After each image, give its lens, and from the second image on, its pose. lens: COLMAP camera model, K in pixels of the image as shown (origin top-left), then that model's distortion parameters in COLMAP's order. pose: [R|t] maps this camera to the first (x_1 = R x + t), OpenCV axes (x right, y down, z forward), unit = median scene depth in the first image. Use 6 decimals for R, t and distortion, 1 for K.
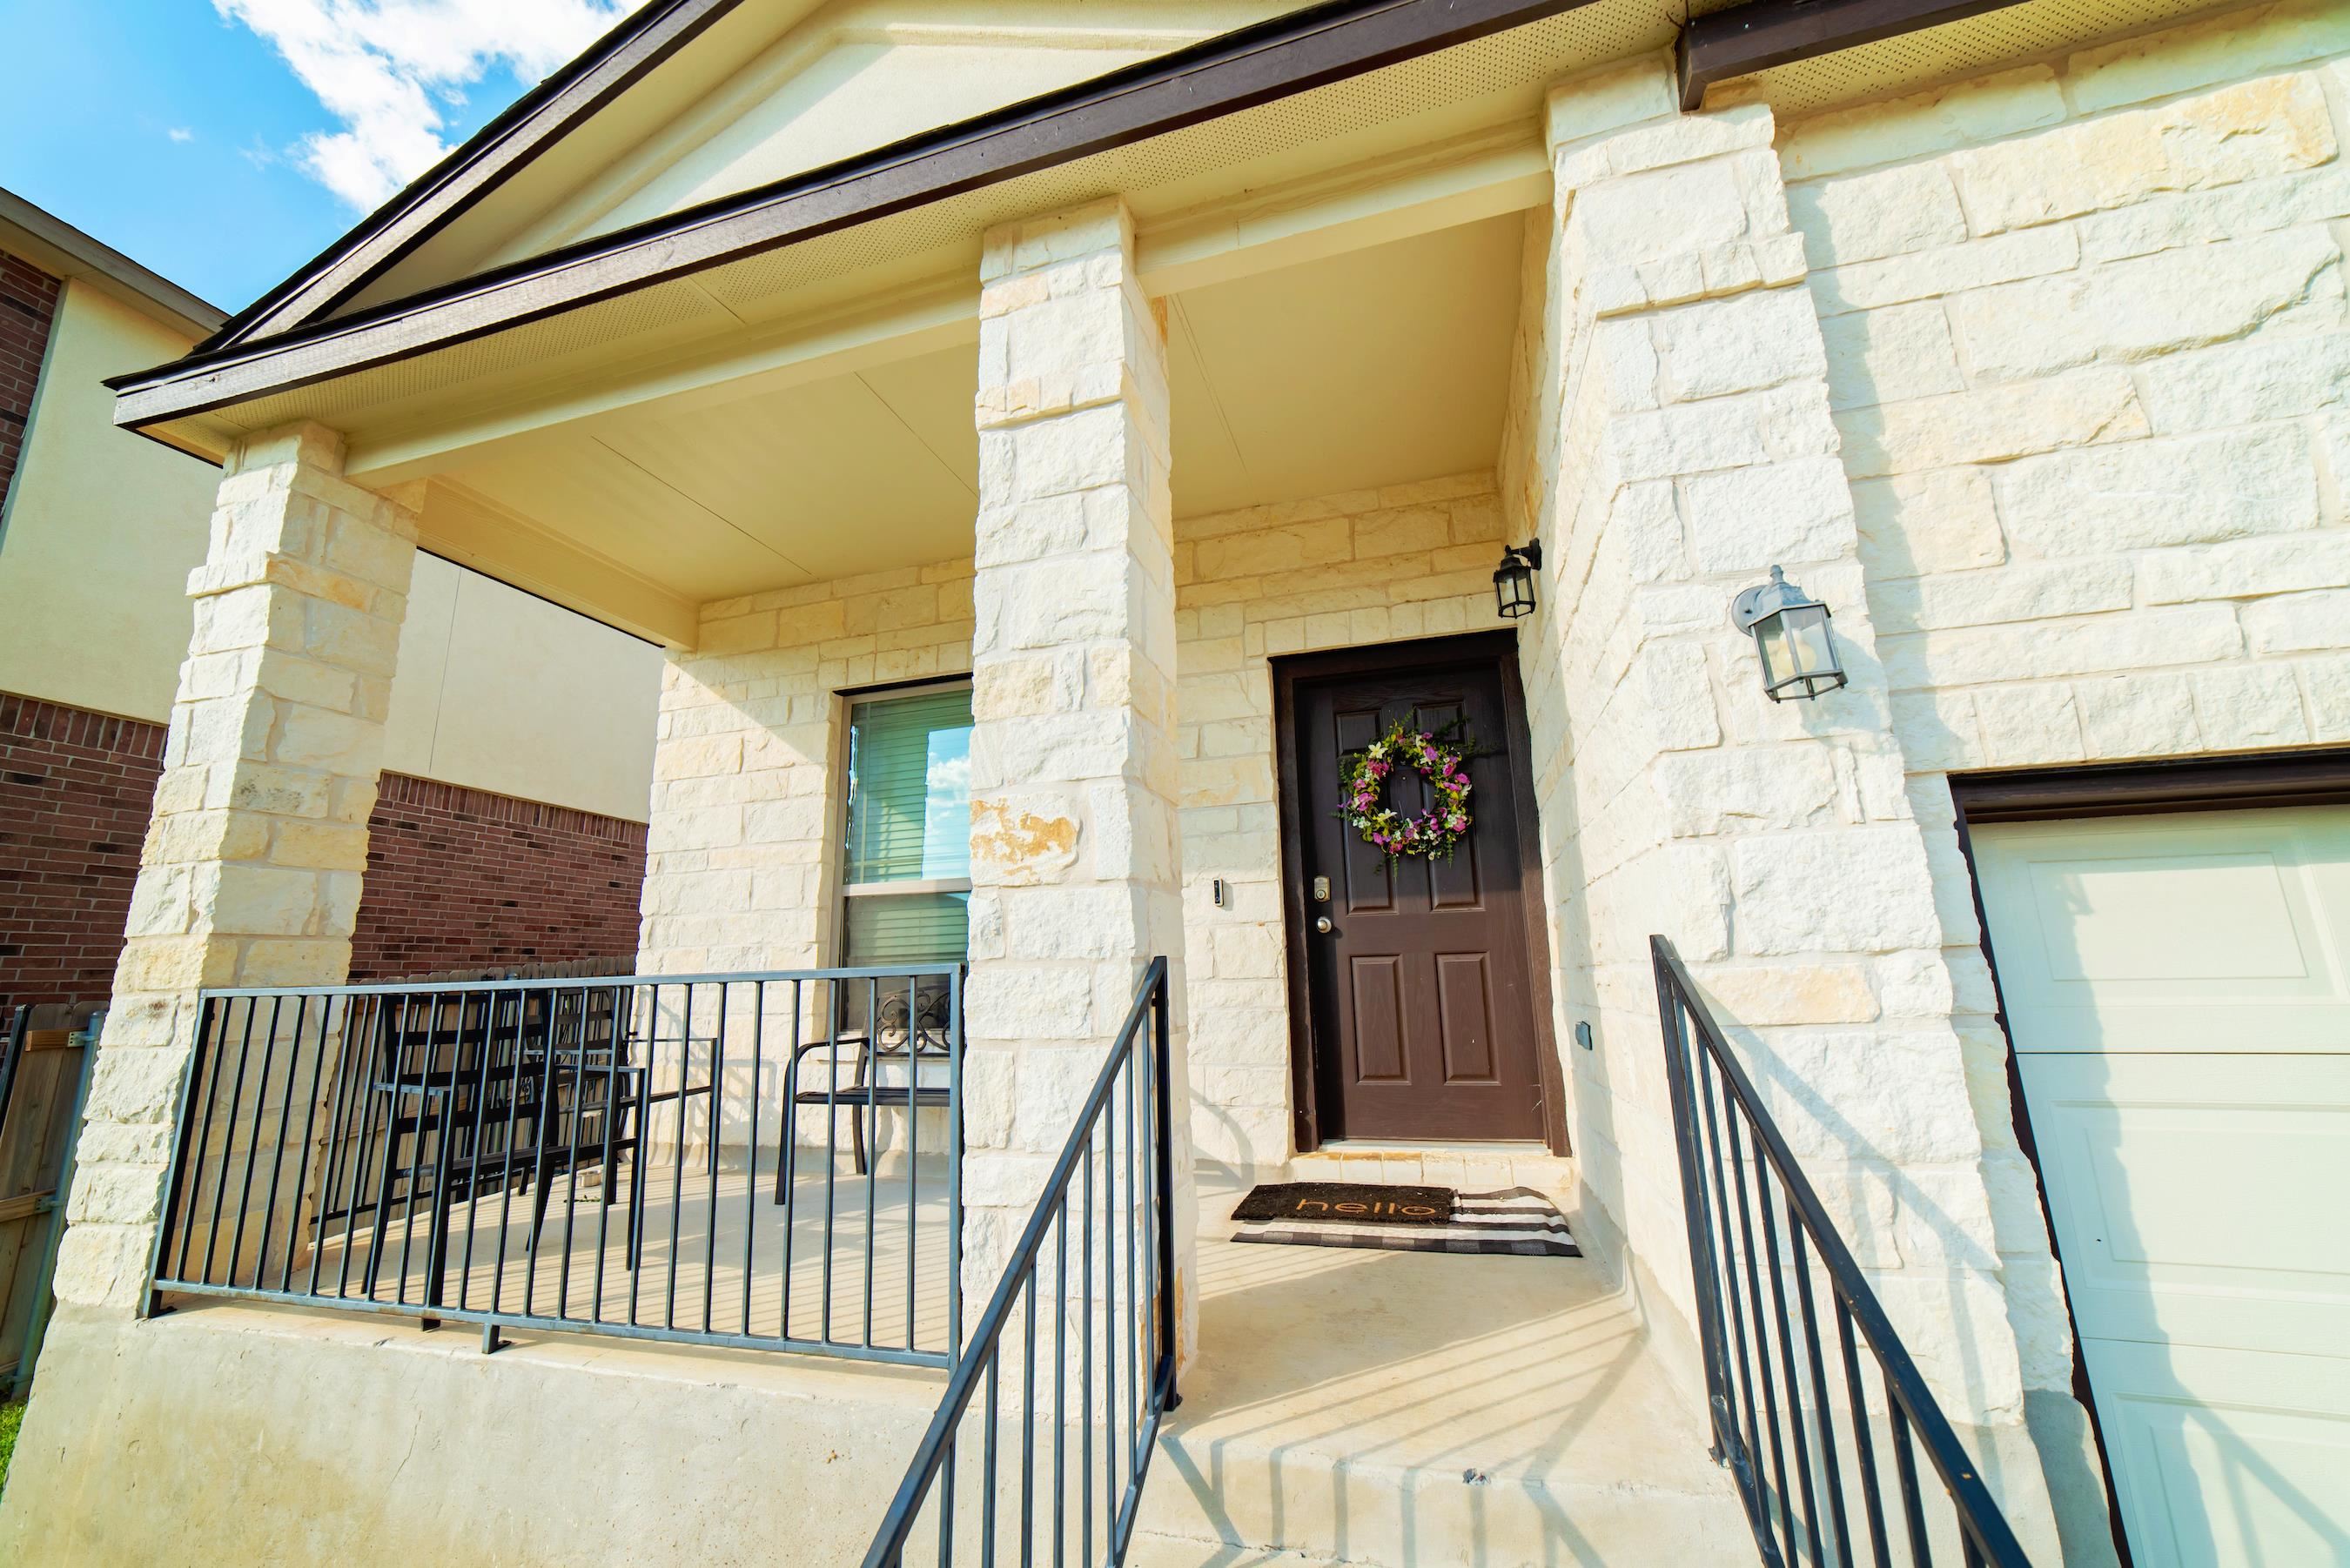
lens RADIAL K [[894.4, 0, 1178.8], [0, 894.4, 785.5], [0, 0, 1]] dist [-0.010503, 0.002431]
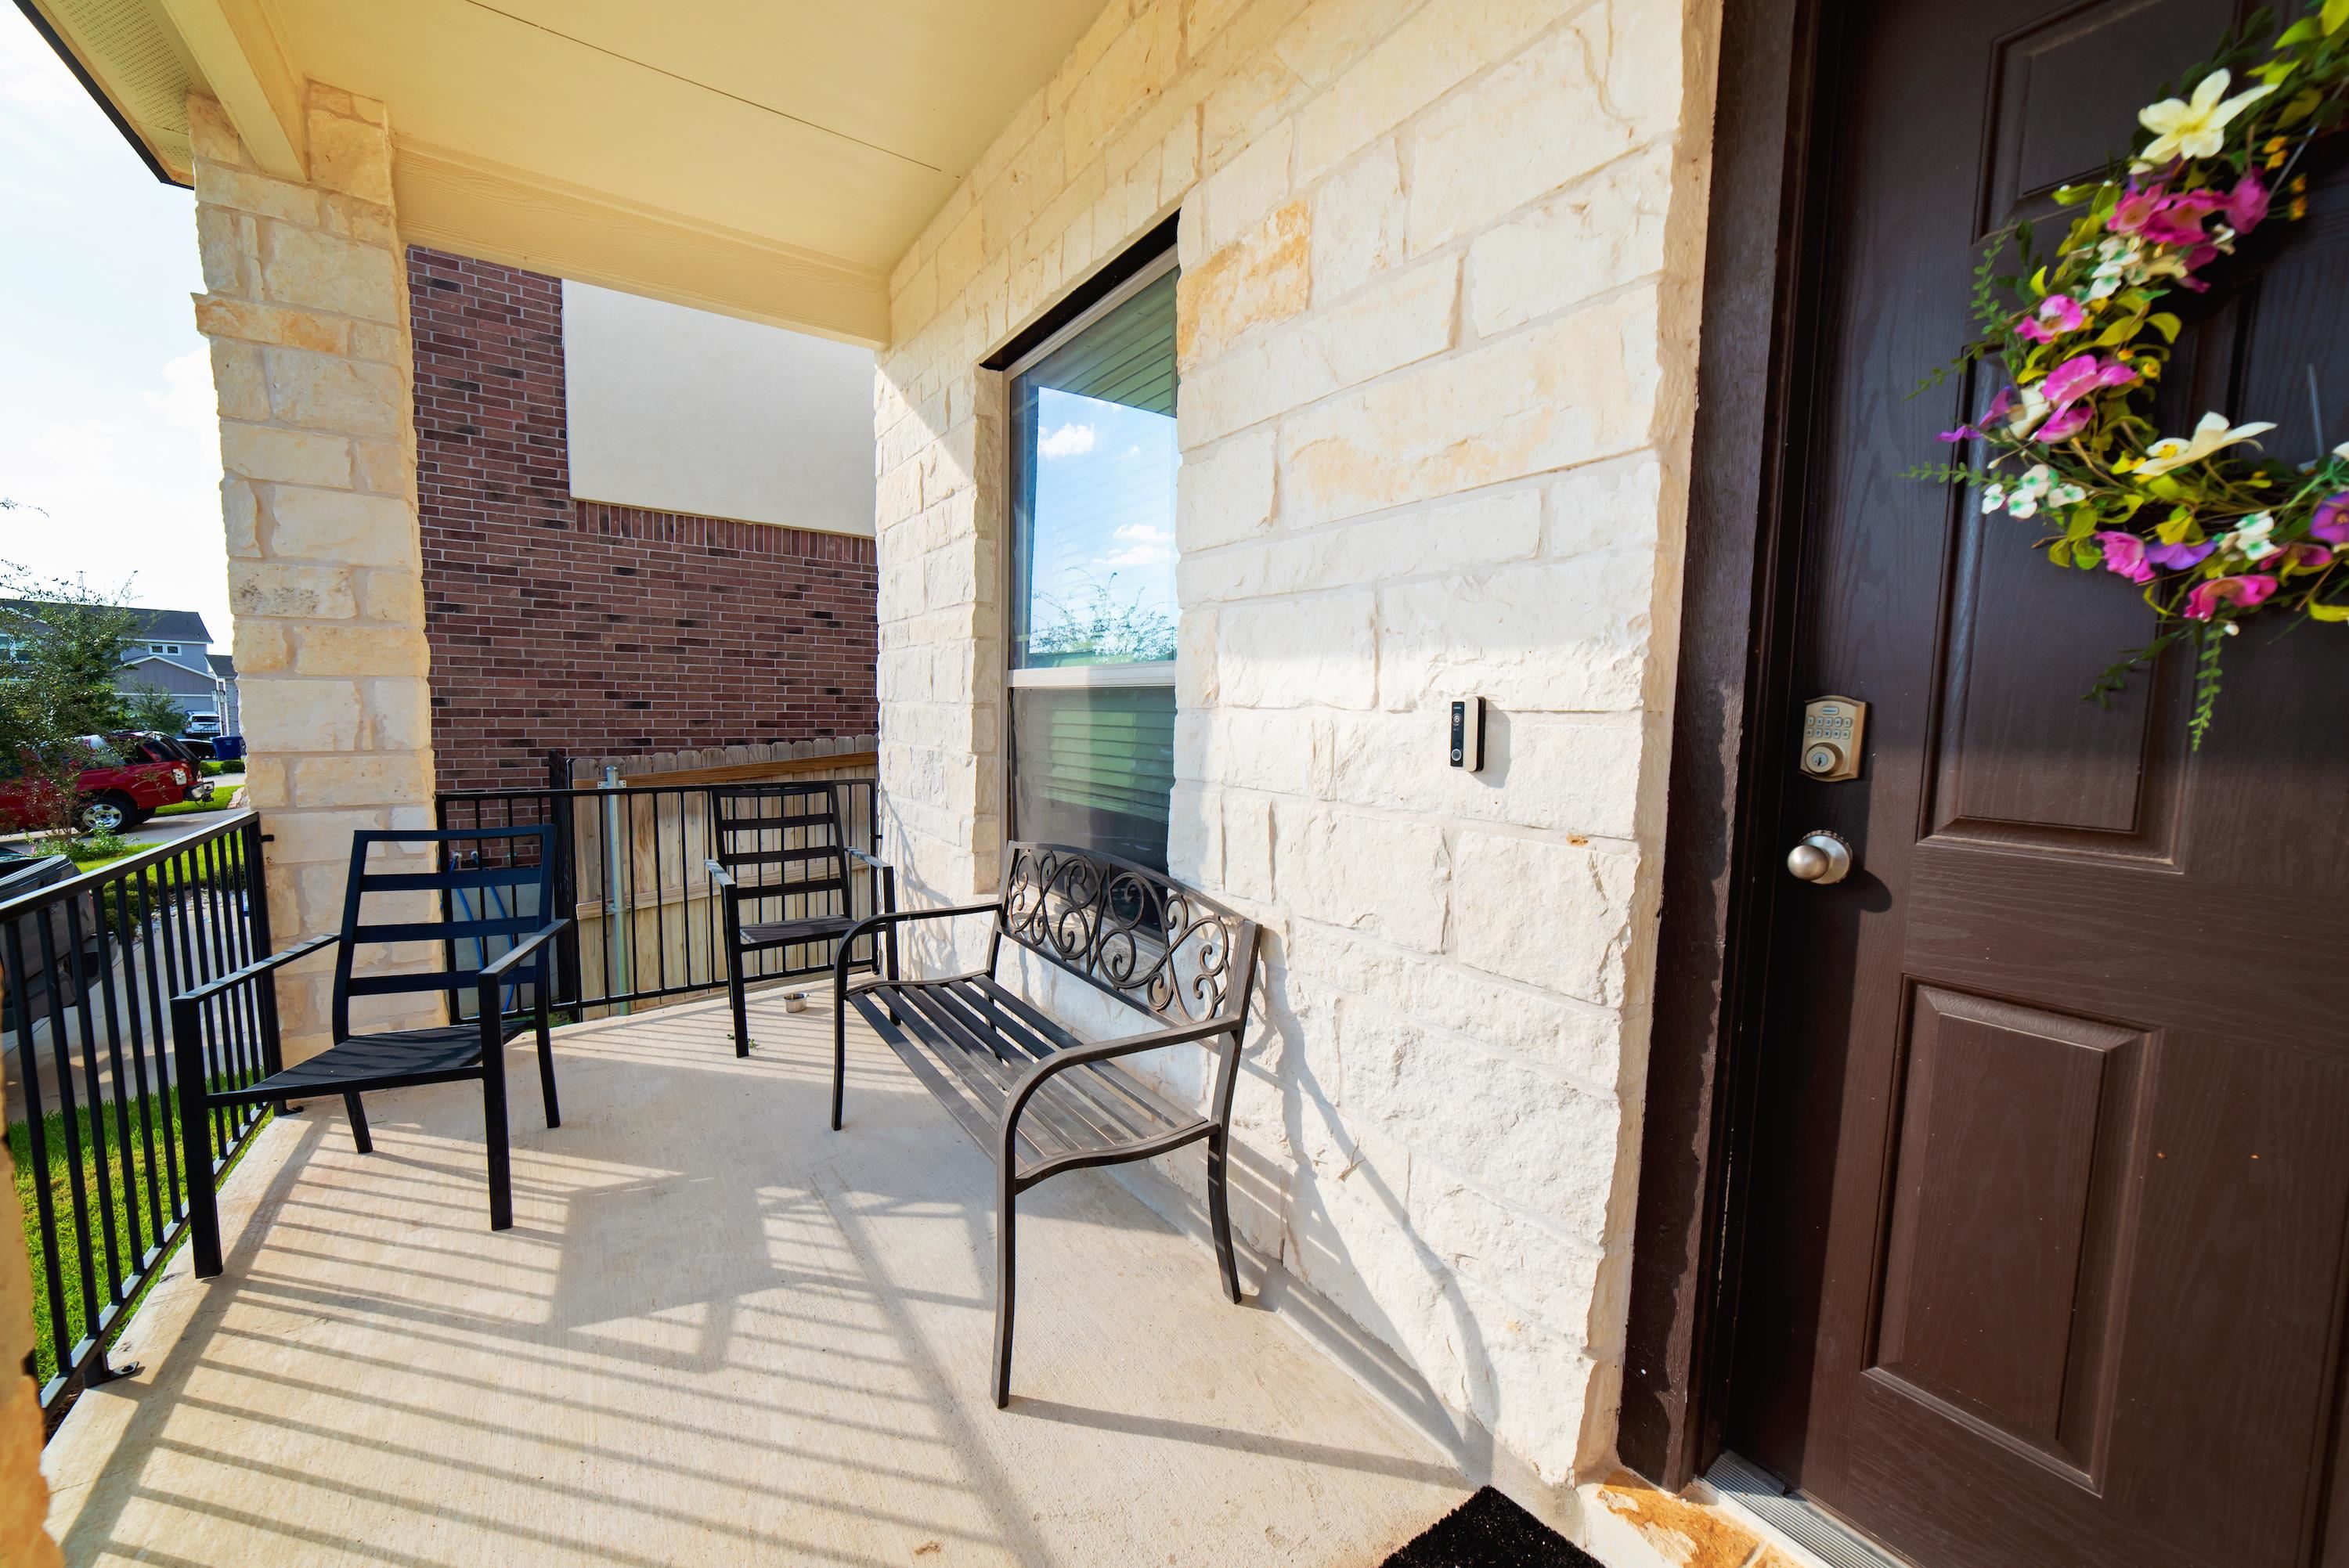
lens RADIAL K [[894.0, 0, 1177.2], [0, 894.0, 789.1], [0, 0, 1]] dist [-0.010503, 0.002431]
pose [[0.775097, 0.098730, -0.624081, 0.182498], [0.094762, 0.958380, 0.269309, 0.032066], [0.624696, -0.267880, 0.733481, 0.661440]]
